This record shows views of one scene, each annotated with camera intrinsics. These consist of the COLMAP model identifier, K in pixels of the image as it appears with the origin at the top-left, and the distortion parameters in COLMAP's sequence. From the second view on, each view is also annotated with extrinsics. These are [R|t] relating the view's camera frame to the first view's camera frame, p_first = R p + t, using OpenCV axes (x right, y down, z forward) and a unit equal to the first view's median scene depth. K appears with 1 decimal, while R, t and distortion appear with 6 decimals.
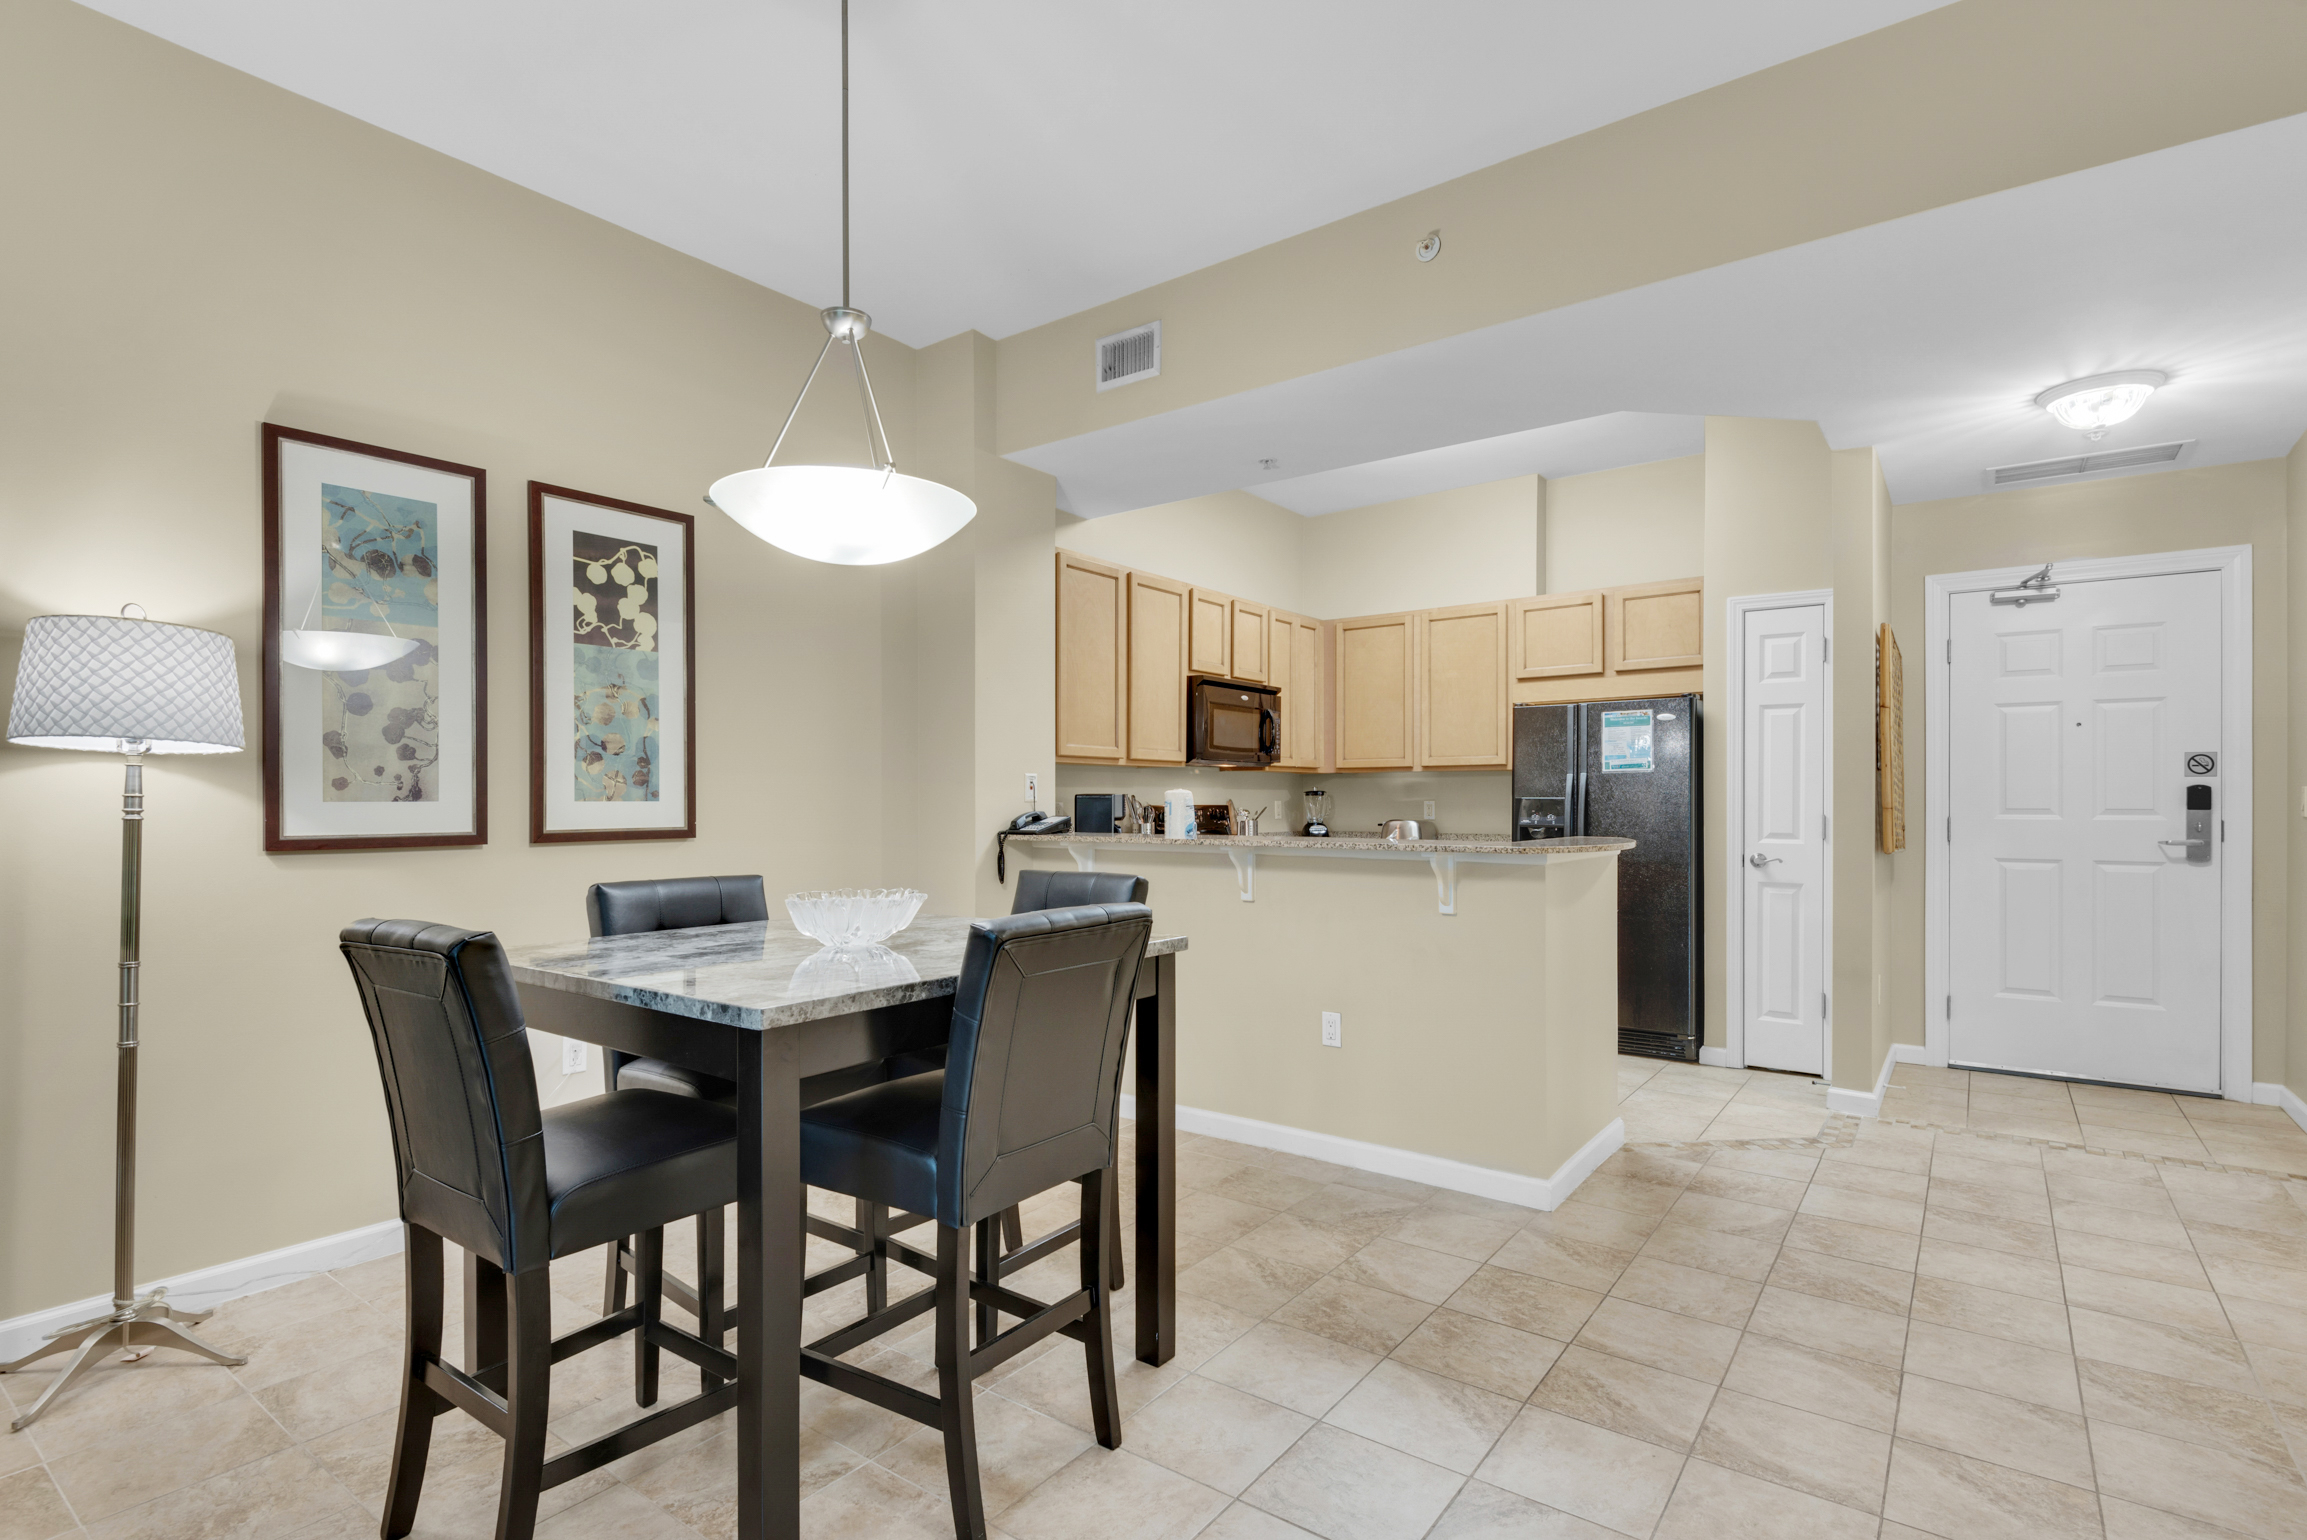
lens RADIAL K [[1101.7, 0, 1167.4], [0, 1101.7, 814.4], [0, 0, 1]] dist [0.004424, -0.008578]
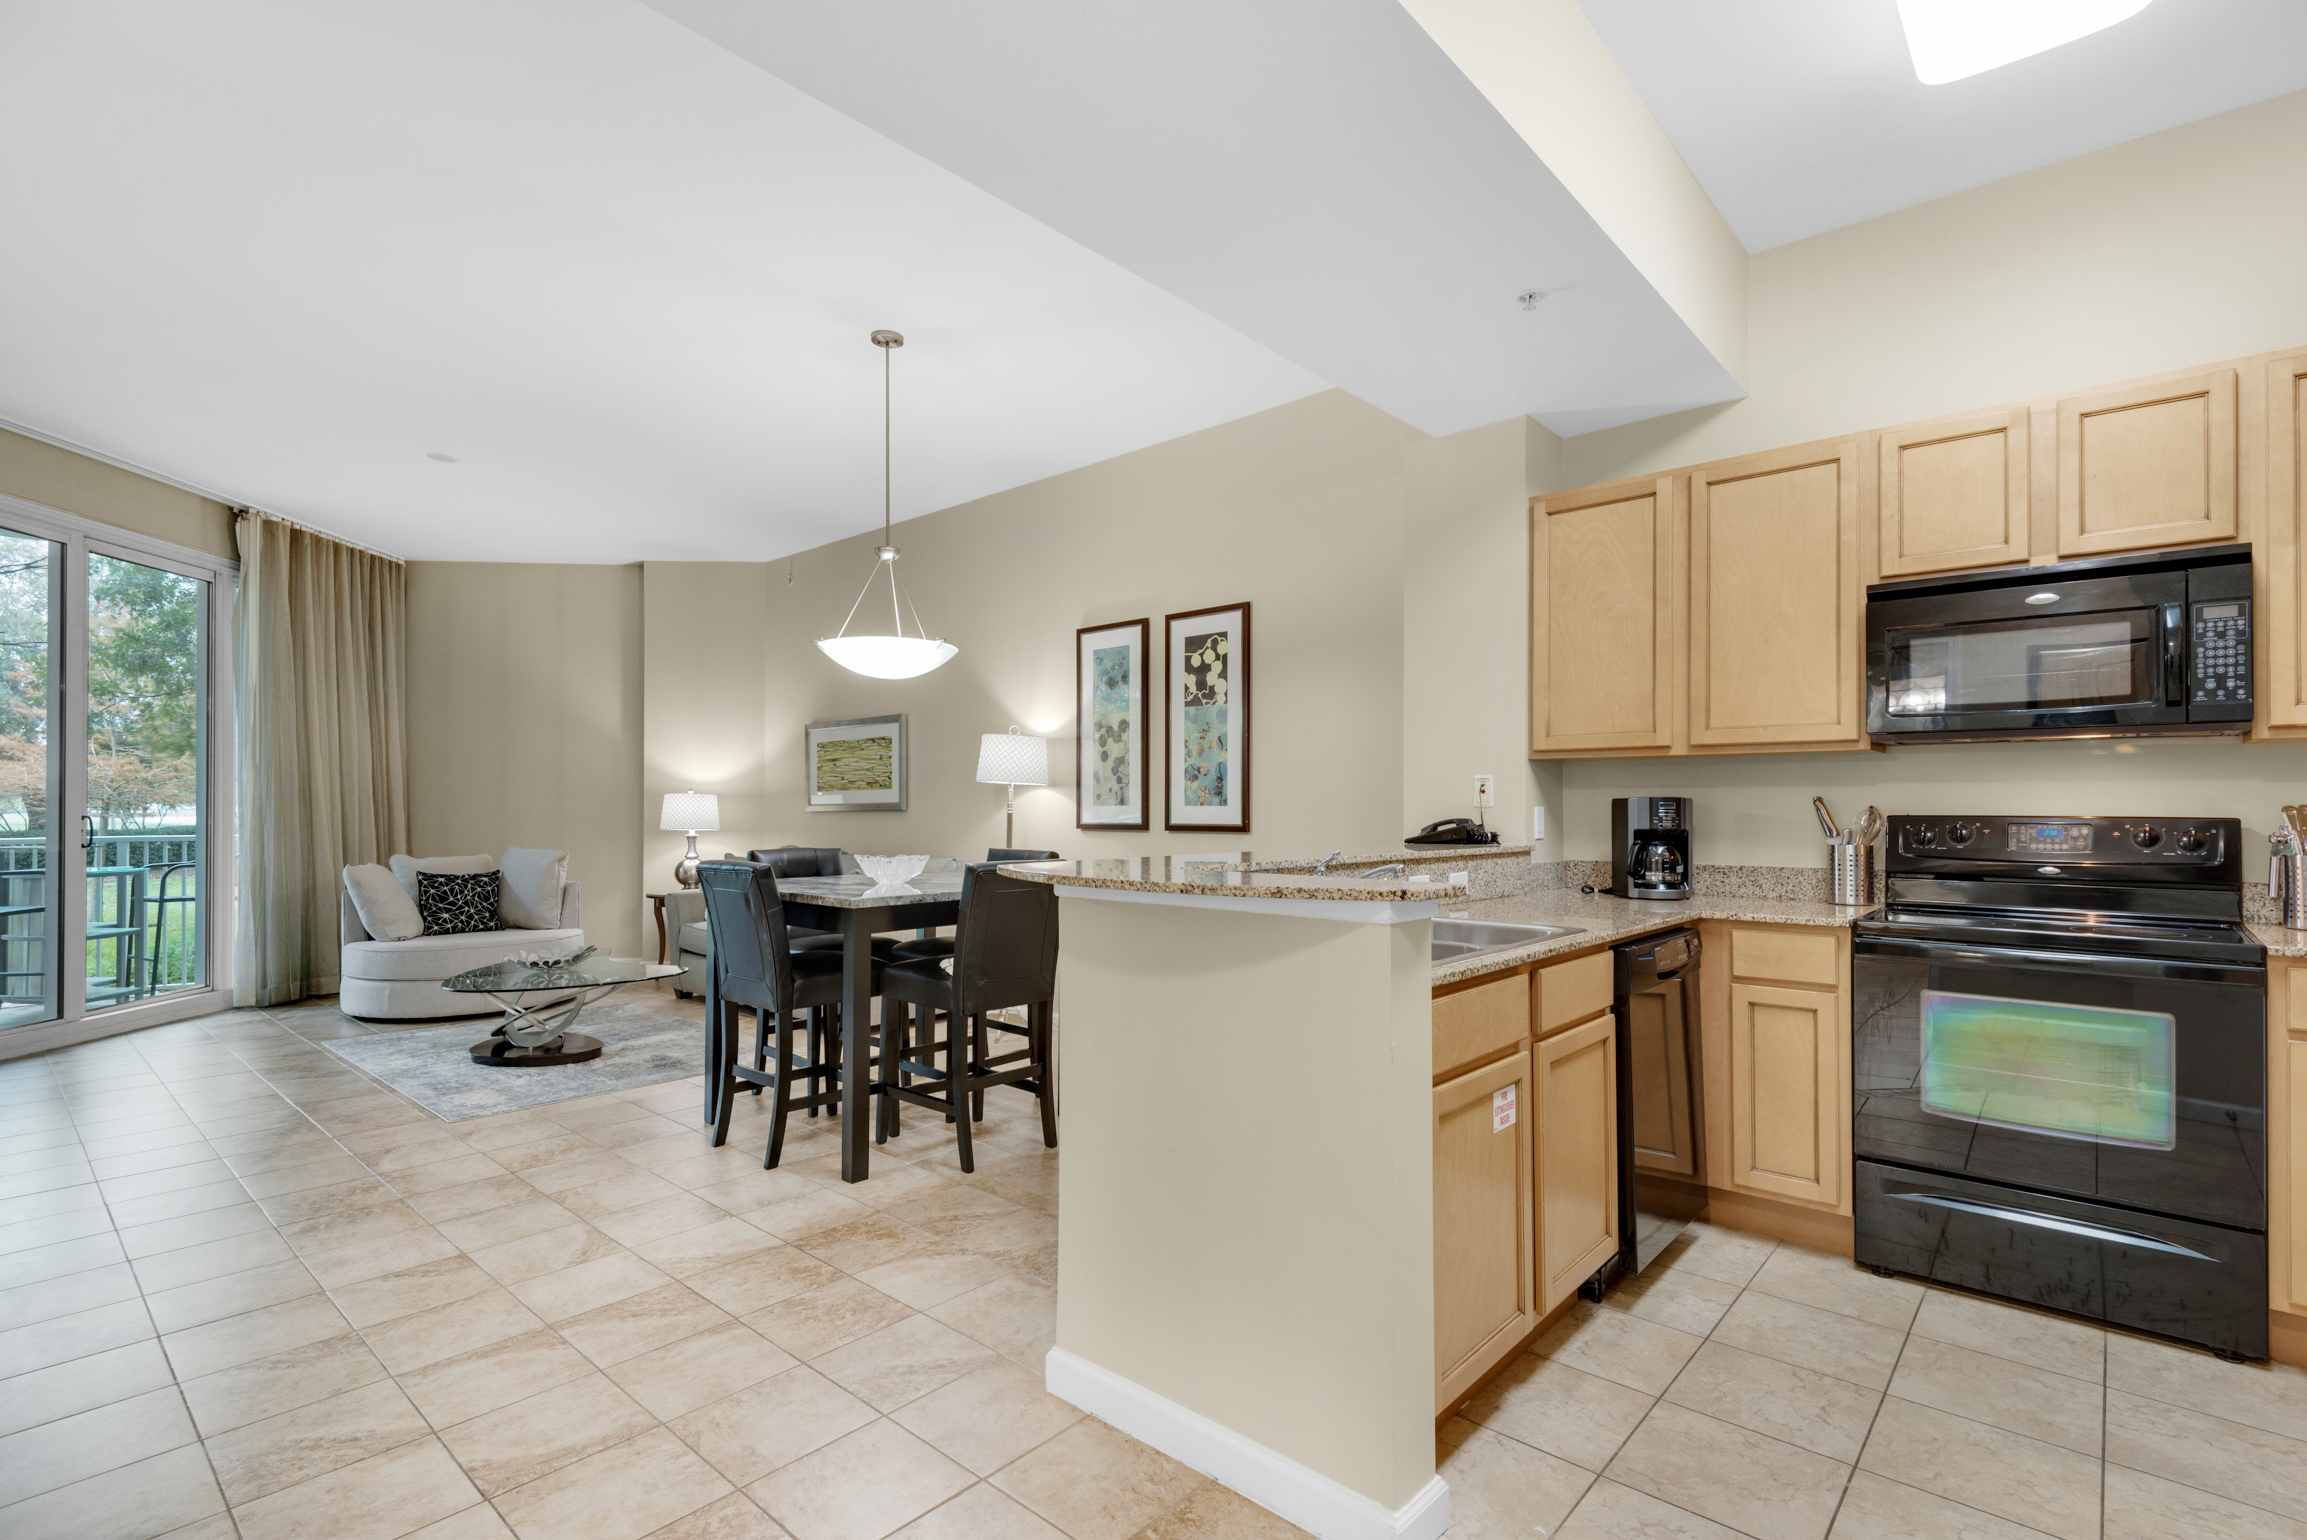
lens RADIAL K [[1060.0, 0, 1157.3], [0, 1060.0, 795.2], [0, 0, 1]] dist [0.008661, -0.008336]
pose [[-0.086187, -0.010947, -0.996219, 0.950500], [-0.014185, 0.999852, -0.009760, -0.011562], [0.996178, 0.013290, -0.086330, 1.045160]]
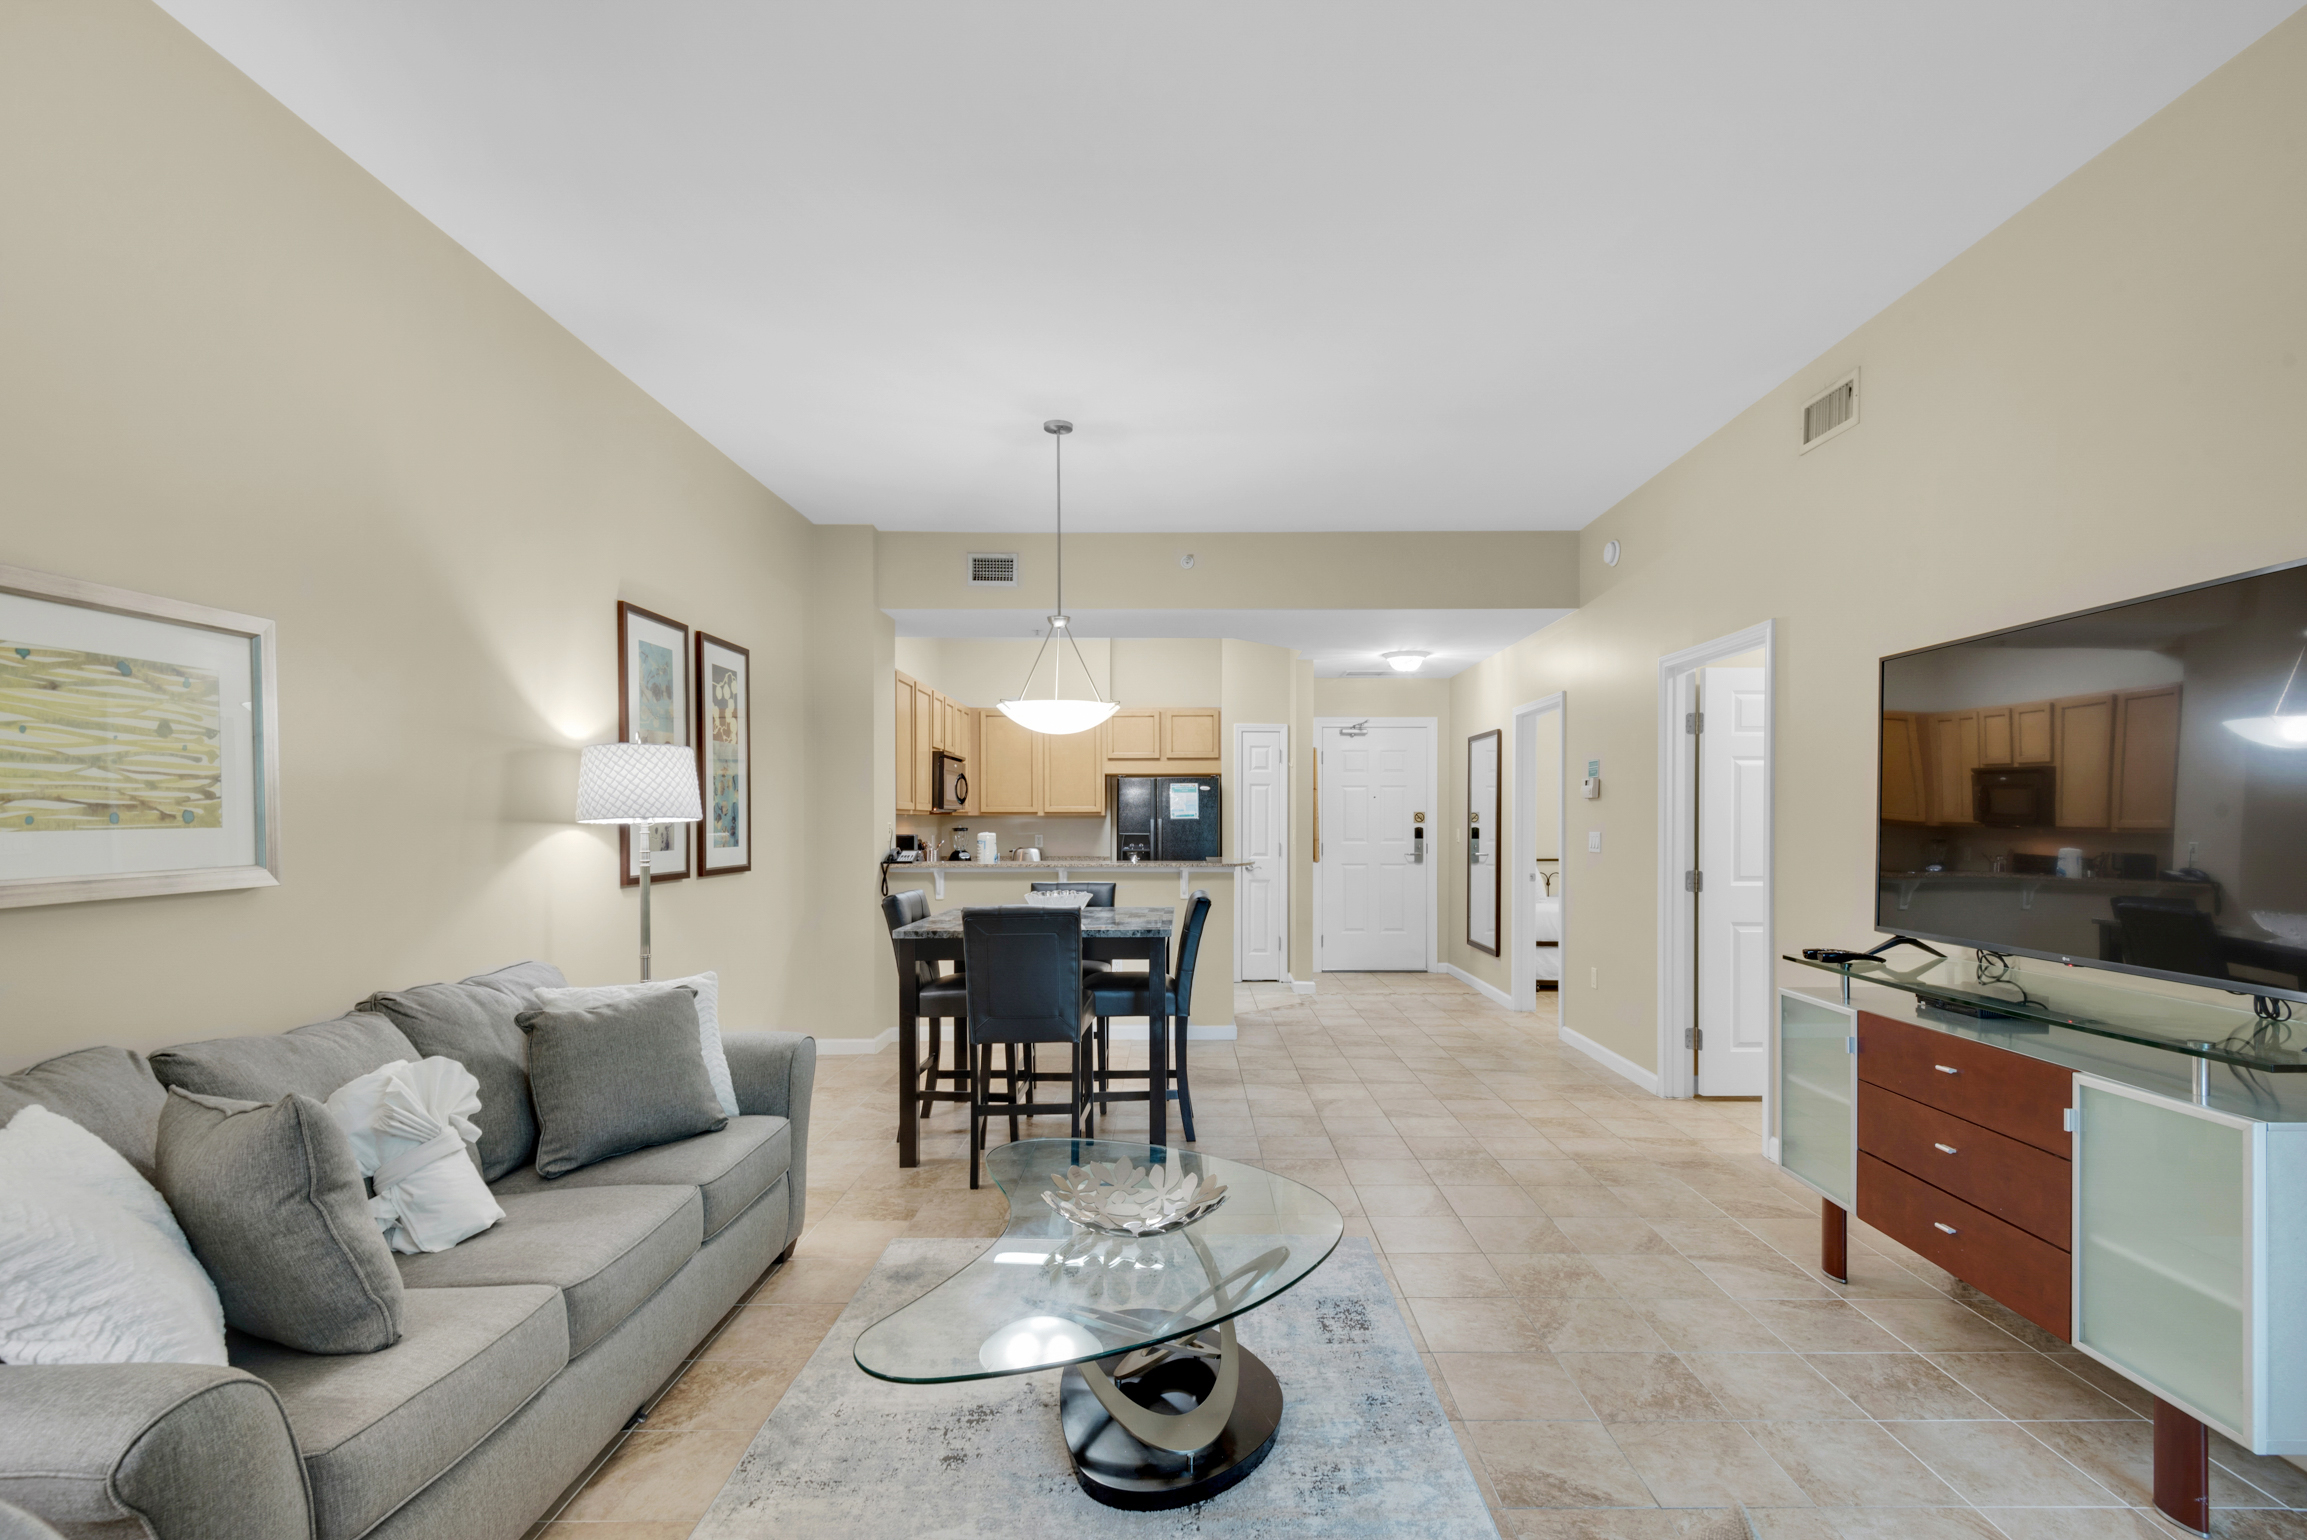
lens RADIAL K [[1060.0, 0, 1207.7], [0, 1060.0, 840.0], [0, 0, 1]] dist [0.008661, -0.008336]
pose [[0.791410, -0.011338, 0.611181, -0.842001], [0.008010, 0.999934, 0.008177, -0.027807], [-0.611233, -0.001575, 0.791449, -0.498503]]
